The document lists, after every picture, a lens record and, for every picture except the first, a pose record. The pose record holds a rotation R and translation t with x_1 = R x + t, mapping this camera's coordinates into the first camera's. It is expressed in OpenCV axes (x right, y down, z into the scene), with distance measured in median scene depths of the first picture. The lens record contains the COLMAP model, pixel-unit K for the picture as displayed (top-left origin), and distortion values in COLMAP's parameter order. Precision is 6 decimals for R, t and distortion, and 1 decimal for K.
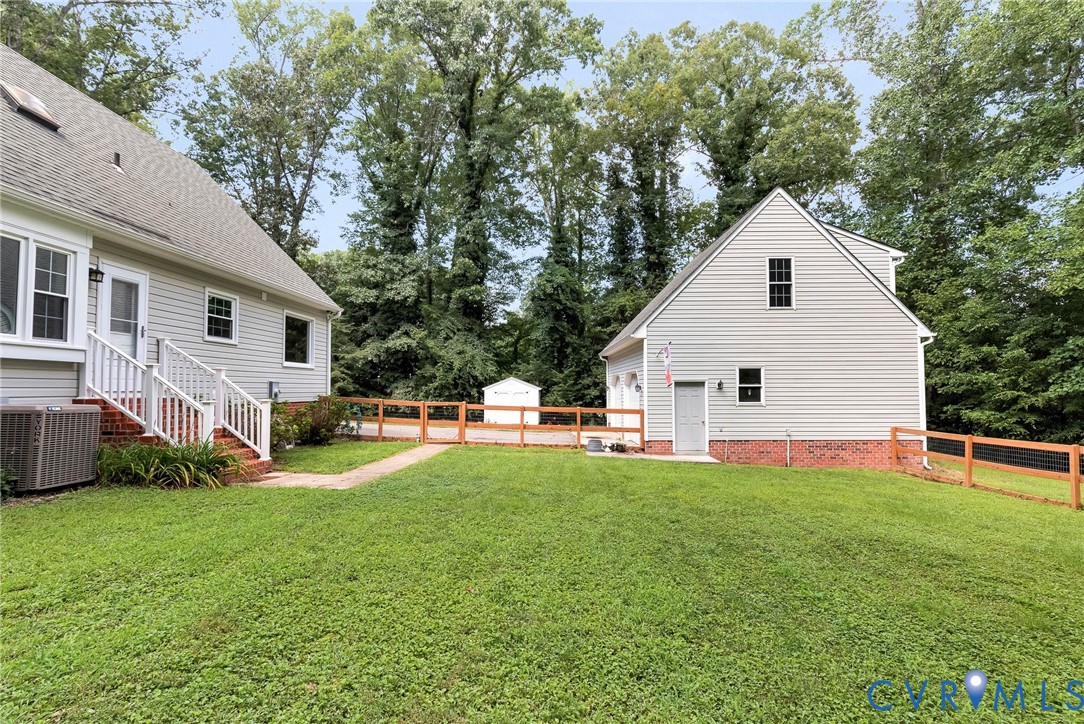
lens RADIAL K [[499.0, 0, 542.0], [0, 499.0, 362.0], [0, 0, 1]] dist [0.008776, 0.000059]
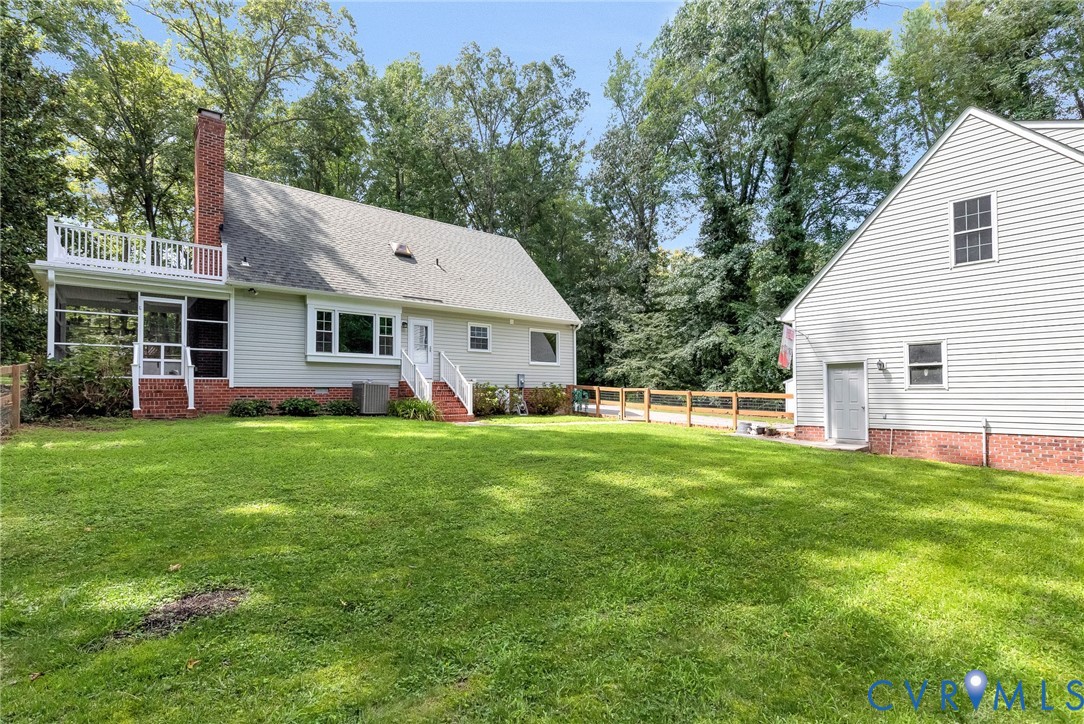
lens RADIAL K [[505.2, 0, 533.0], [0, 505.2, 367.3], [0, 0, 1]] dist [0.007967, -0.000028]
pose [[0.668620, -0.038467, -0.742609, 0.605478], [0.043023, 0.998989, -0.013011, 0.035107], [0.742359, -0.023250, 0.669599, -0.039249]]
